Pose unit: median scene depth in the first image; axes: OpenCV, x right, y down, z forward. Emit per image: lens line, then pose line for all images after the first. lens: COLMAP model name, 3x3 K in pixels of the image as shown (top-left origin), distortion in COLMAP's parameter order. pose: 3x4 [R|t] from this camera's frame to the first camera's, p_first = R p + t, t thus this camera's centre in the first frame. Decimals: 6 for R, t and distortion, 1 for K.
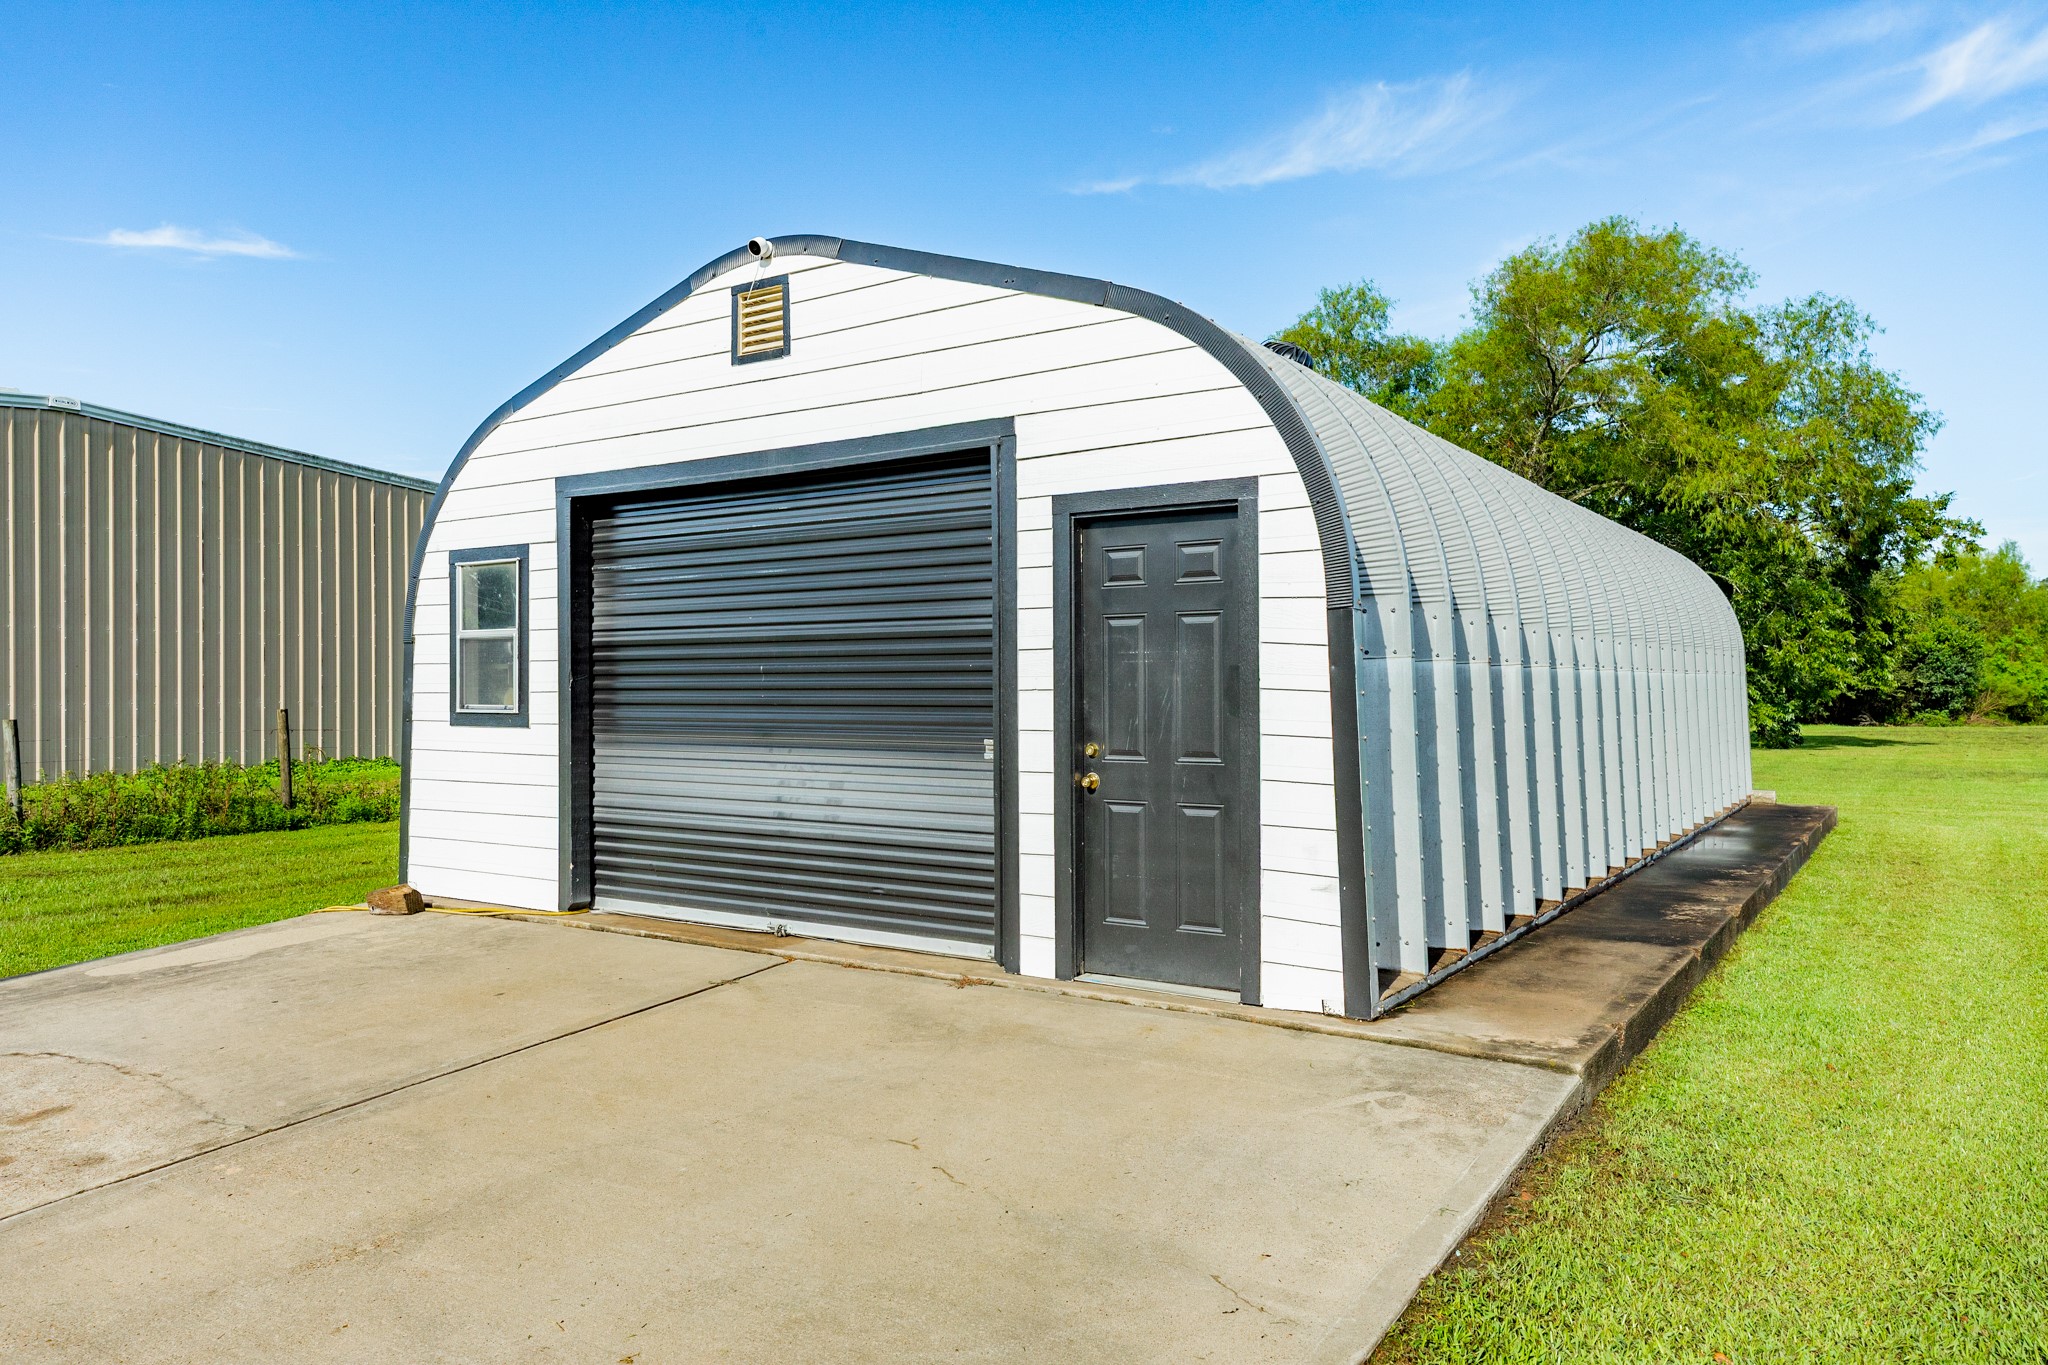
lens RADIAL K [[1409.3, 0, 1022.6], [0, 1409.3, 693.2], [0, 0, 1]] dist [-0.002721, -0.000327]
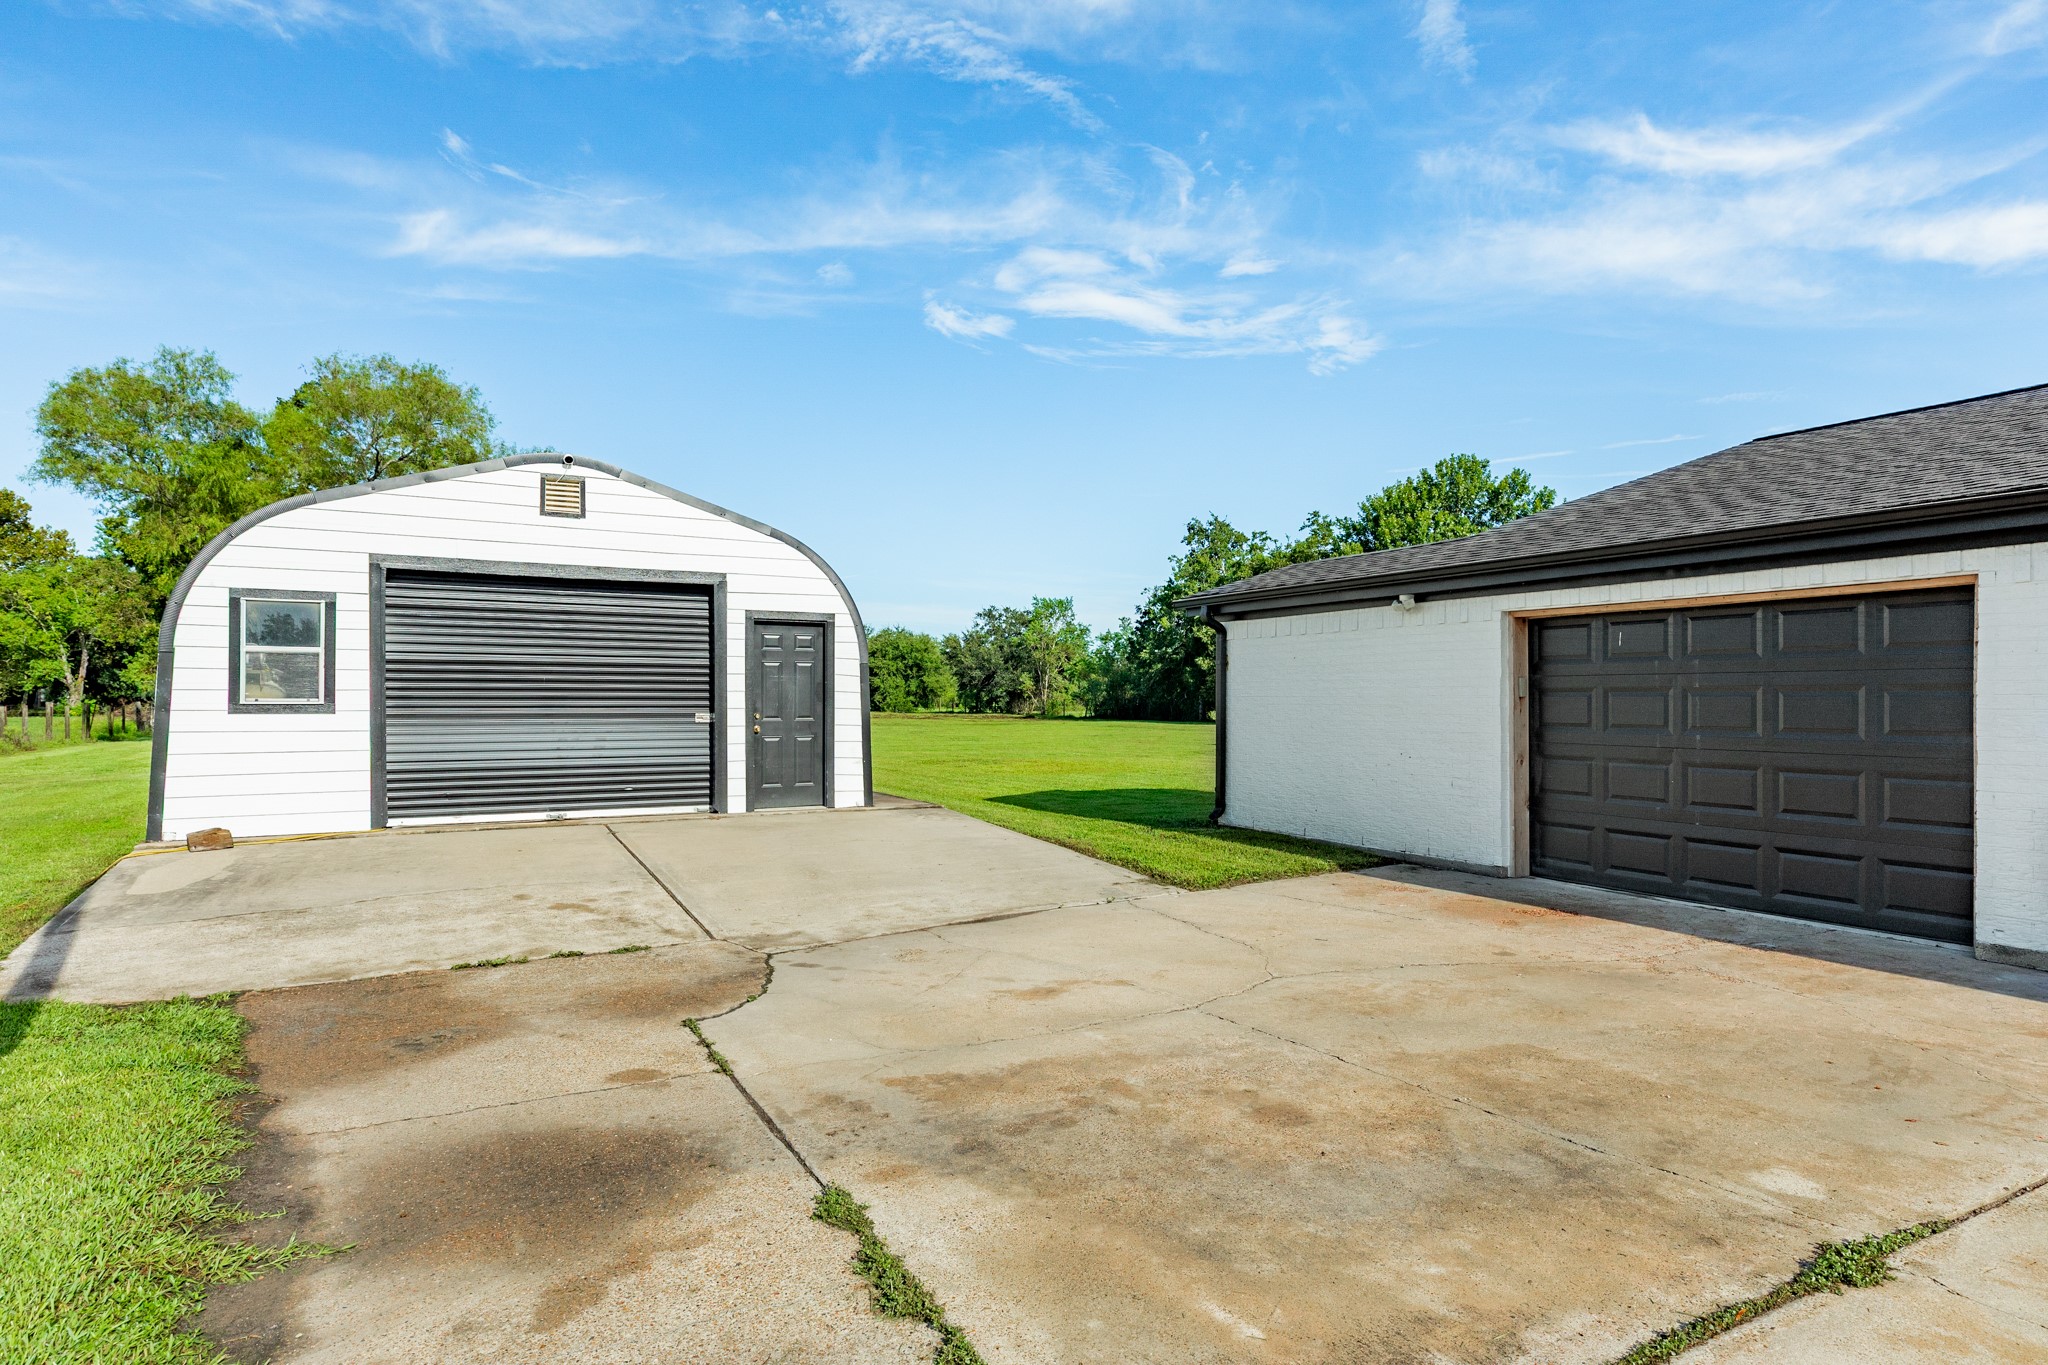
lens RADIAL K [[1085.0, 0, 1025.5], [0, 1085.0, 686.1], [0, 0, 1]] dist [0.002330, 0.000291]
pose [[0.460879, 0.010404, 0.887402, -1.215993], [-0.003682, 0.999945, -0.009812, 0.004107], [-0.887455, 0.001255, 0.460892, -0.232896]]
